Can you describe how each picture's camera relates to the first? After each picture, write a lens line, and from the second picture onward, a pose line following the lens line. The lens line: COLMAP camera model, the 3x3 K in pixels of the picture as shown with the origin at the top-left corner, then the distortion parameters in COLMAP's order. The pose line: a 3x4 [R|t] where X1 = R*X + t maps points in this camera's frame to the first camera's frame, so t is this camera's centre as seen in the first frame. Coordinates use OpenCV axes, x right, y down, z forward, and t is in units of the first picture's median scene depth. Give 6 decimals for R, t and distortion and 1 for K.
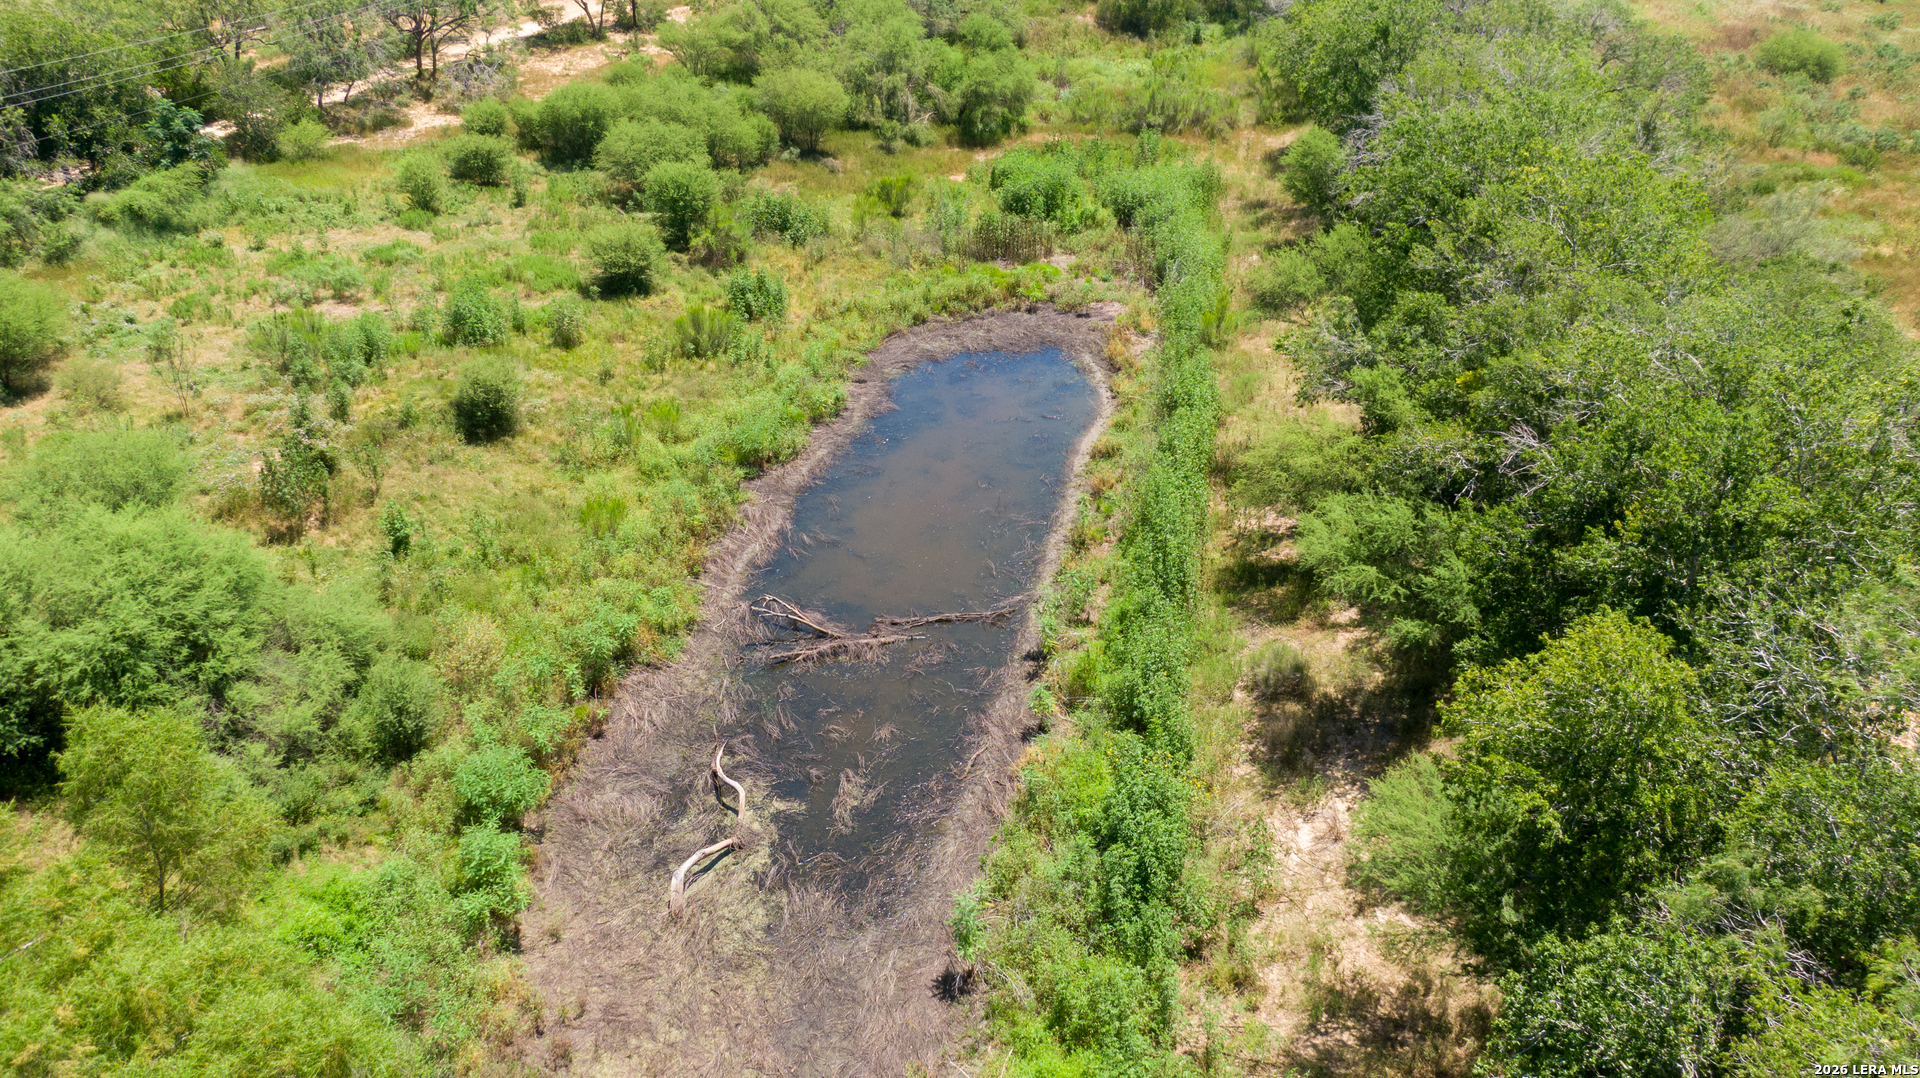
lens RADIAL K [[1368.1, 0, 968.3], [0, 1368.1, 543.4], [0, 0, 1]] dist [0.019721, -0.034892]
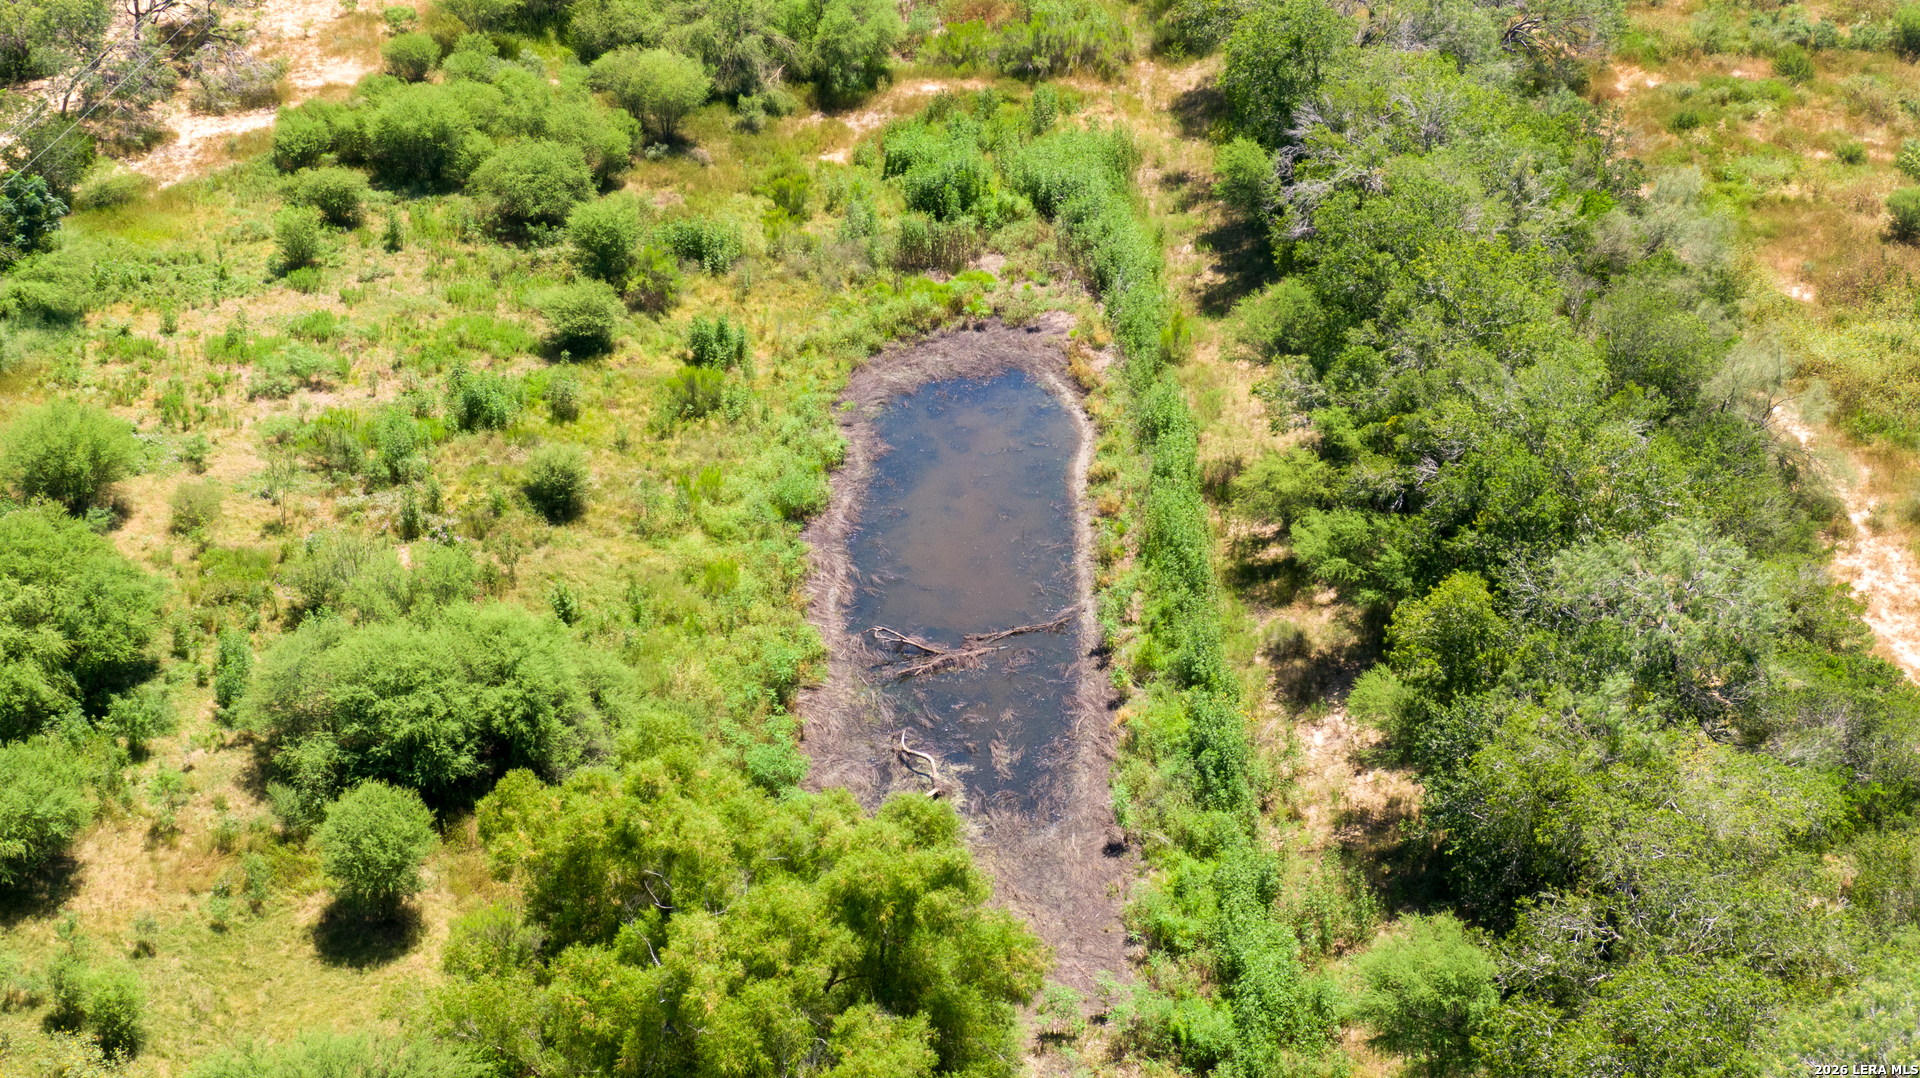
lens RADIAL K [[2868.4, 0, 952.5], [0, 2868.4, 540.3], [0, 0, 1]] dist [-0.003543, 0.000000]
pose [[0.982045, -0.096607, 0.162036, -0.433602], [0.096919, 0.995274, 0.005995, -0.043309], [-0.161849, 0.009817, 0.986767, -1.390852]]
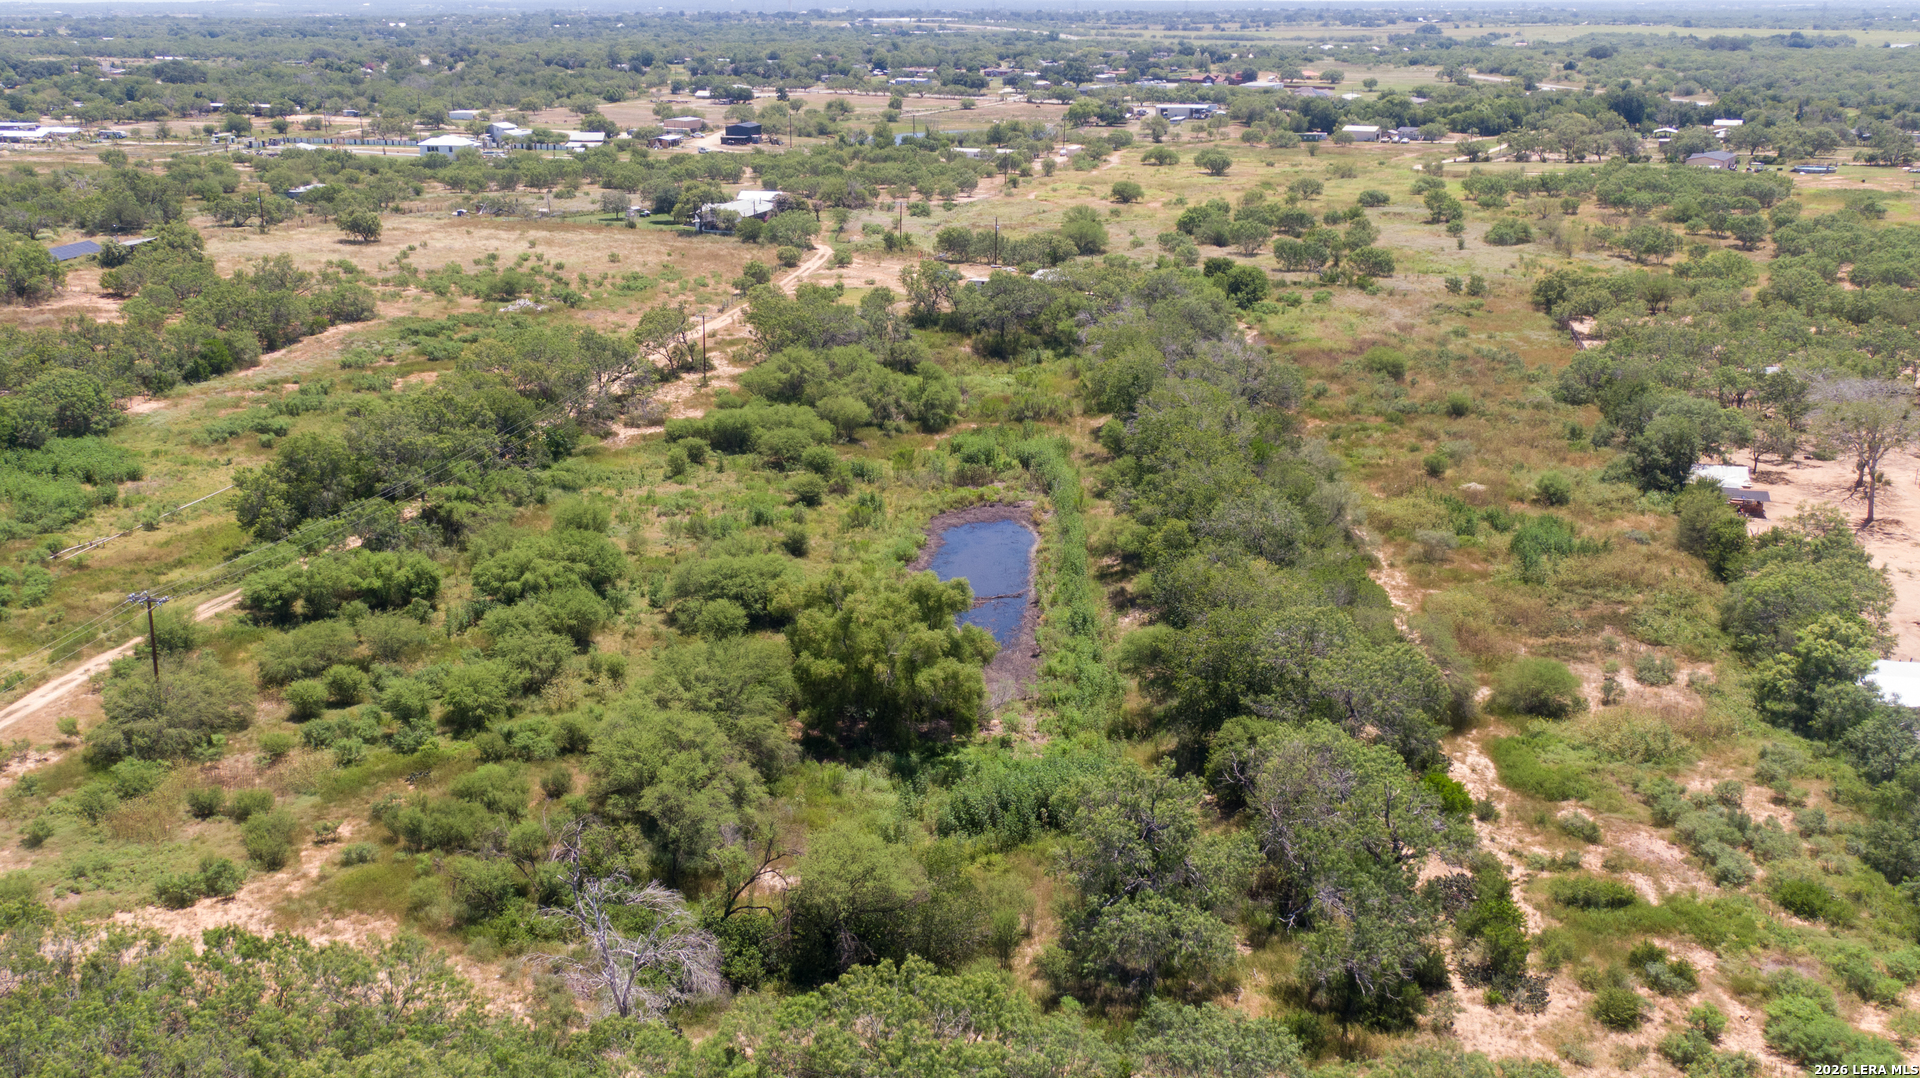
lens RADIAL K [[1897.8, 0, 963.9], [0, 1897.8, 533.0], [0, 0, 1]] dist [0.060693, 0.000000]
pose [[0.988032, -0.050103, 0.145884, -0.574343], [0.081102, 0.973234, -0.215030, 0.670595], [-0.131205, 0.224288, 0.965650, -2.450248]]
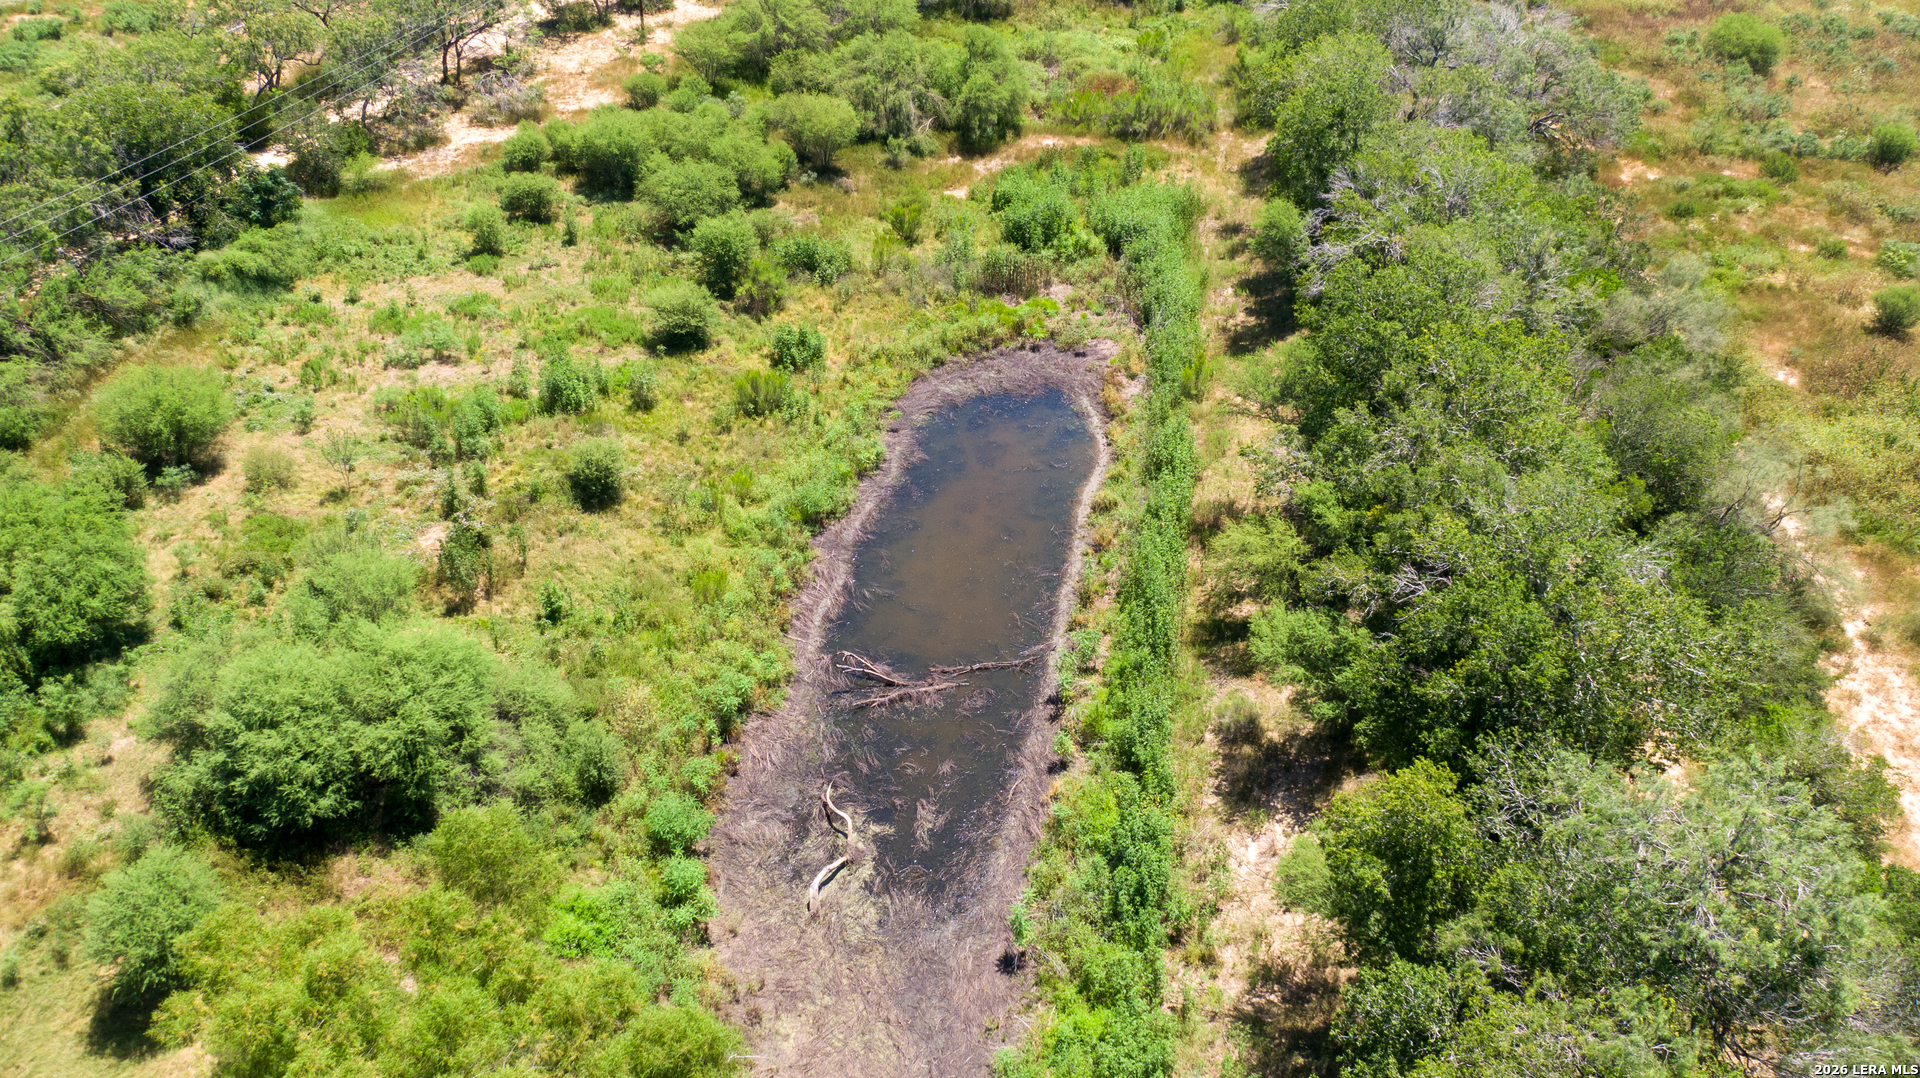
lens RADIAL K [[1472.3, 0, 963.7], [0, 1472.3, 547.7], [0, 0, 1]] dist [0.006611, -0.014721]
pose [[0.999703, -0.013714, 0.020126, -0.054590], [0.011649, 0.994985, 0.099341, -0.171874], [-0.021388, -0.099077, 0.994850, -0.326415]]
